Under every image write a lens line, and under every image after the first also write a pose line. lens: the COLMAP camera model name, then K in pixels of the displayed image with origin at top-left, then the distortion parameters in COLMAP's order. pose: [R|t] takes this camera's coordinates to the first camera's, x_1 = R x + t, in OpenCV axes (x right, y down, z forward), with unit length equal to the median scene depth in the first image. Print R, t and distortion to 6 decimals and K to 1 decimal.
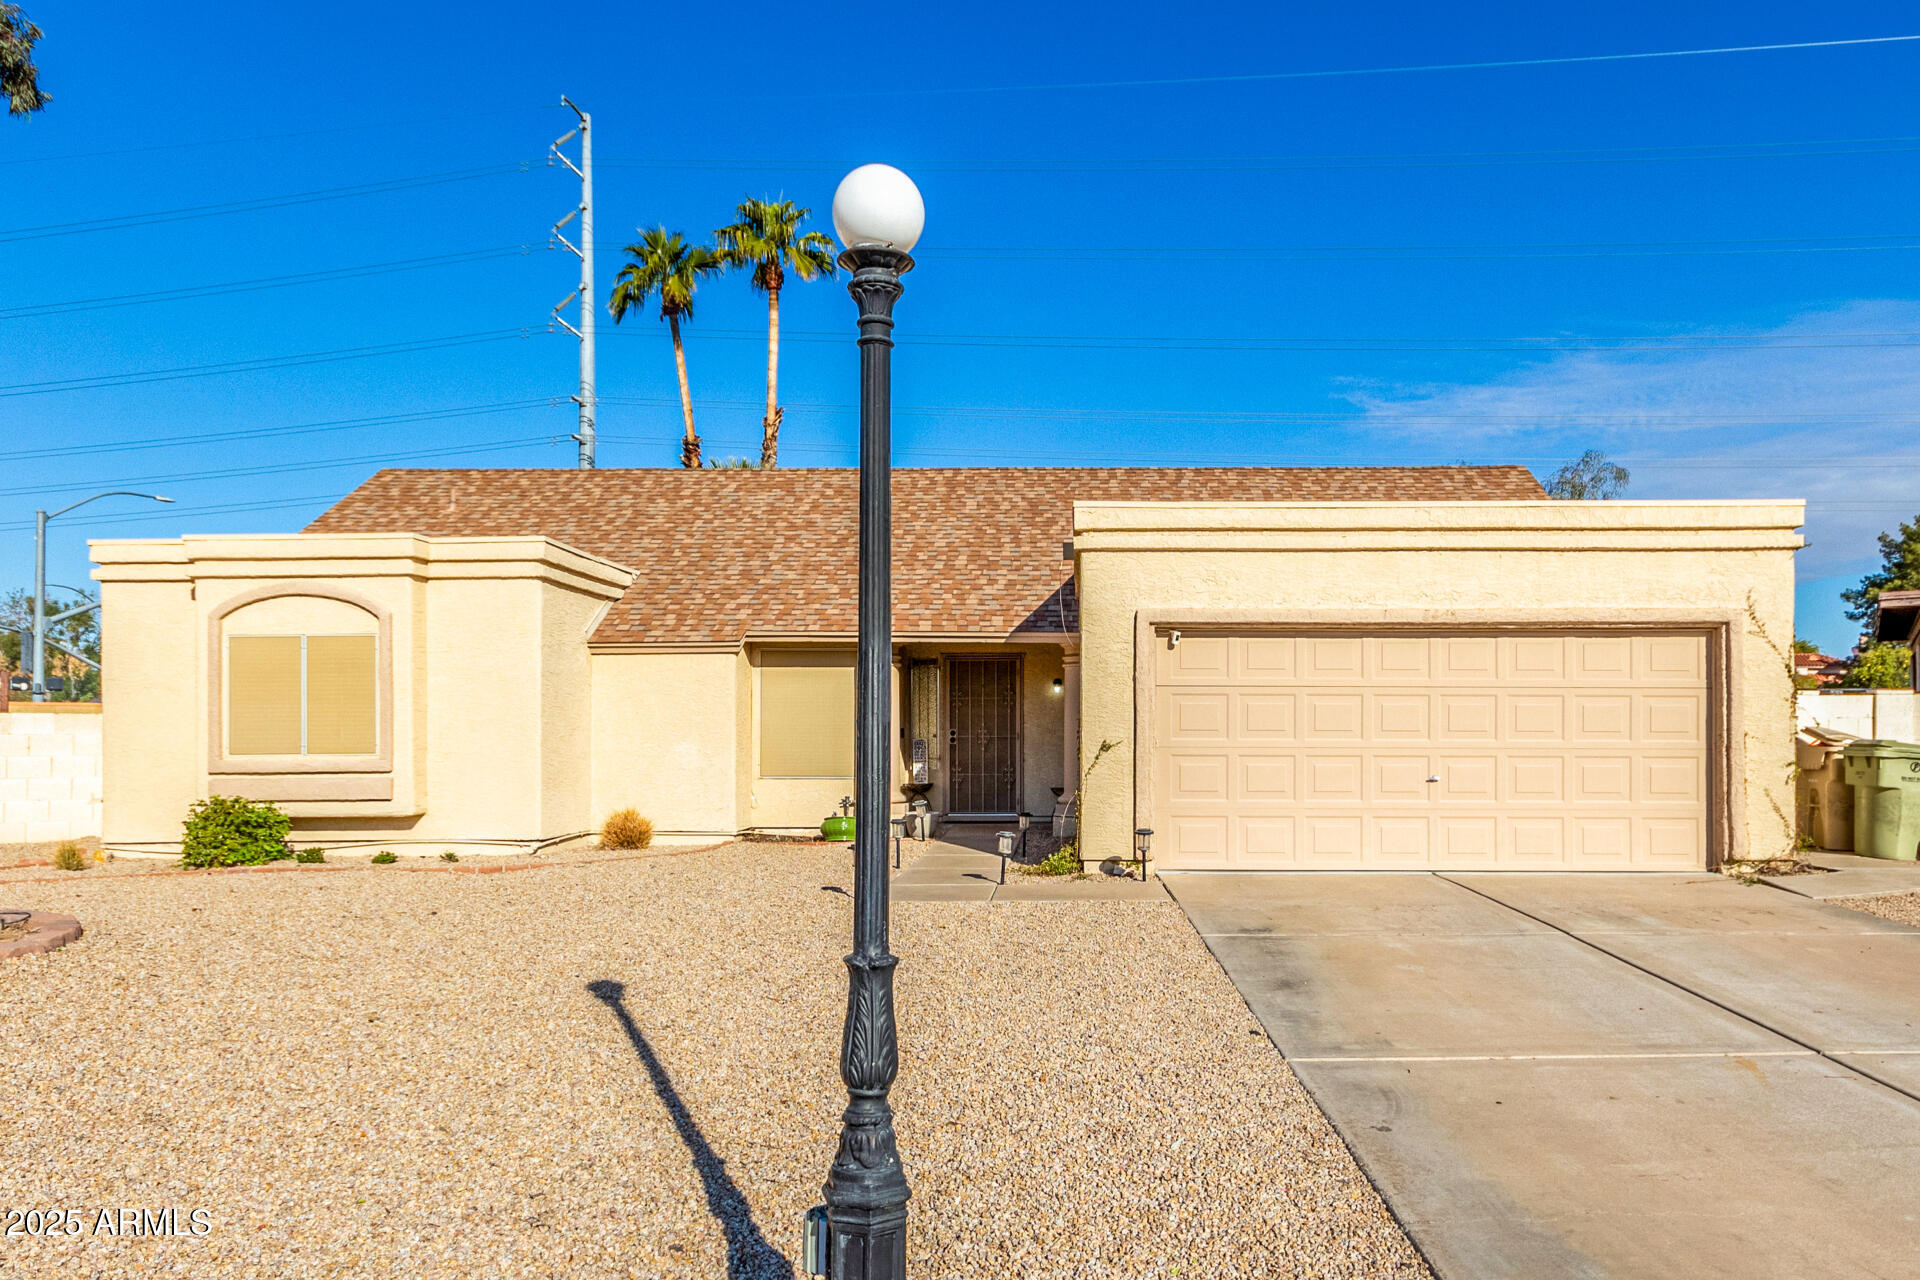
lens RADIAL K [[1289.8, 0, 1041.5], [0, 1289.8, 715.7], [0, 0, 1]] dist [-0.006436, 0.010647]
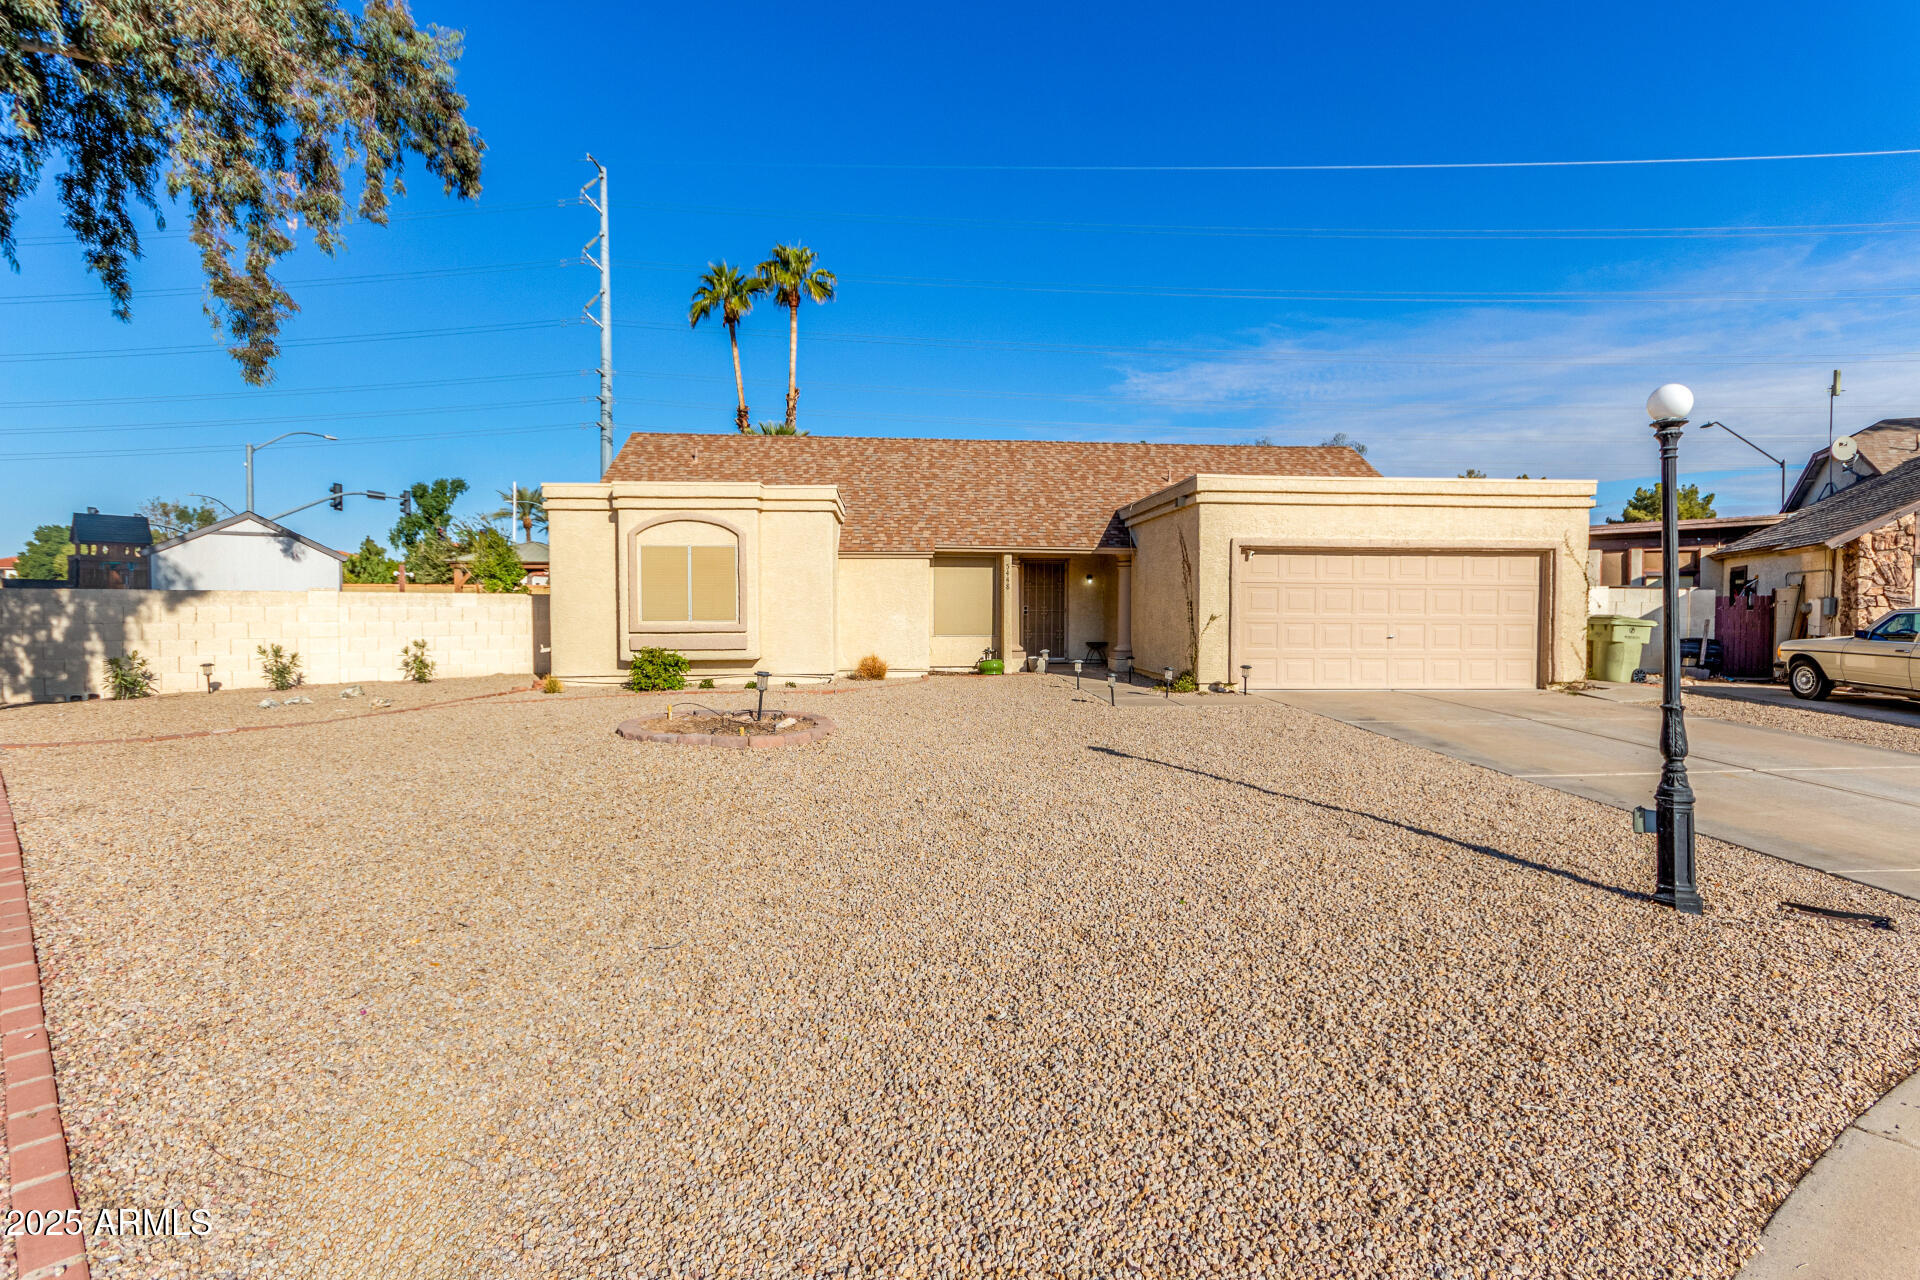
lens RADIAL K [[882.3, 0, 958.7], [0, 882.3, 625.2], [0, 0, 1]] dist [0.002214, 0.001860]
pose [[0.995291, 0.002539, 0.096899, -0.356669], [-0.005878, 0.999398, 0.034188, -0.003826], [-0.096754, -0.034596, 0.994707, -0.120907]]
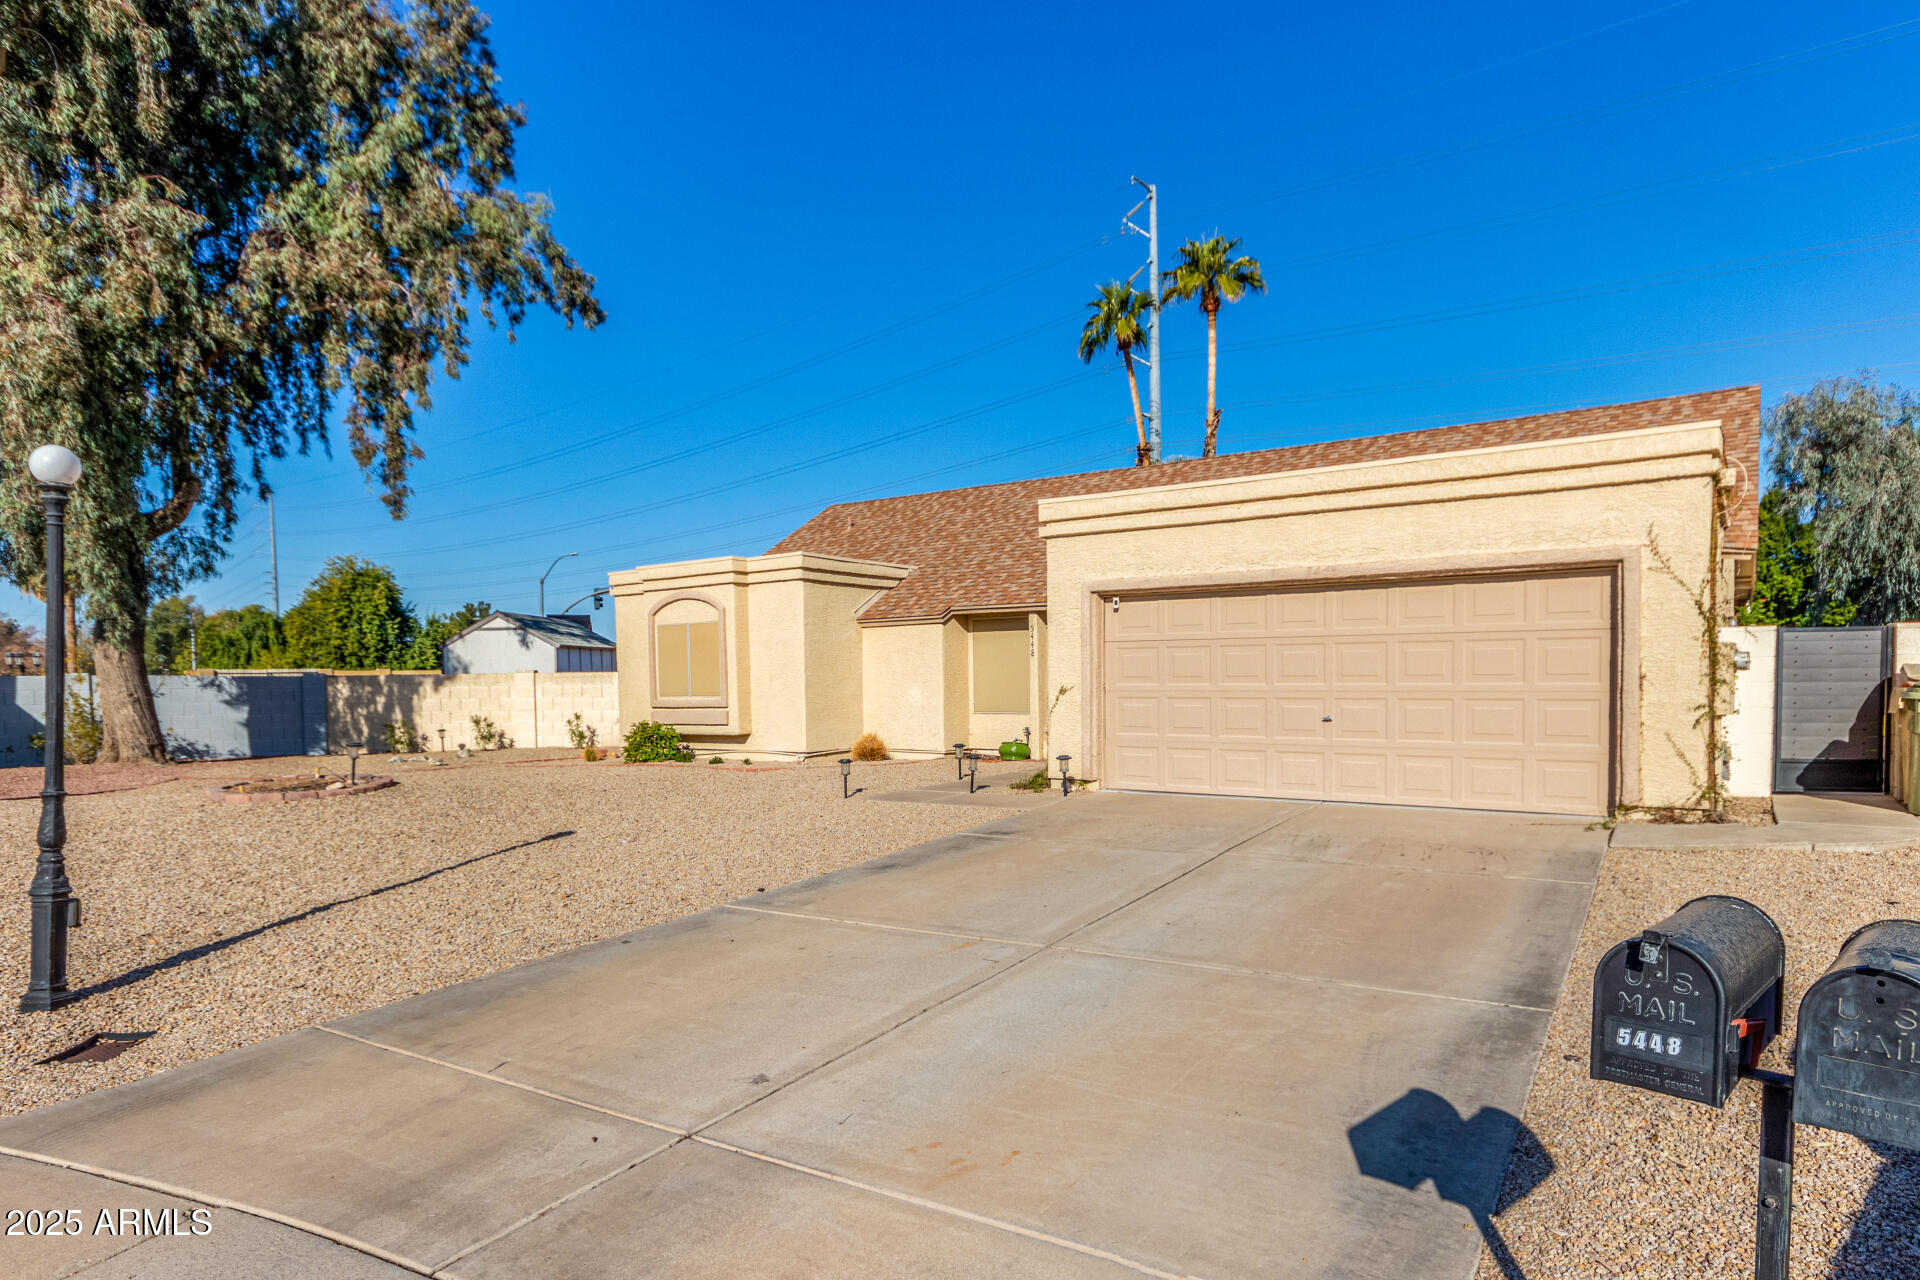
lens RADIAL K [[1067.9, 0, 990.3], [0, 1067.9, 717.8], [0, 0, 1]] dist [-0.004991, 0.000254]
pose [[0.842698, 0.010784, -0.538279, 0.498138], [0.018128, 0.998664, 0.048387, -0.001622], [0.538082, -0.050534, 0.841377, 0.061570]]
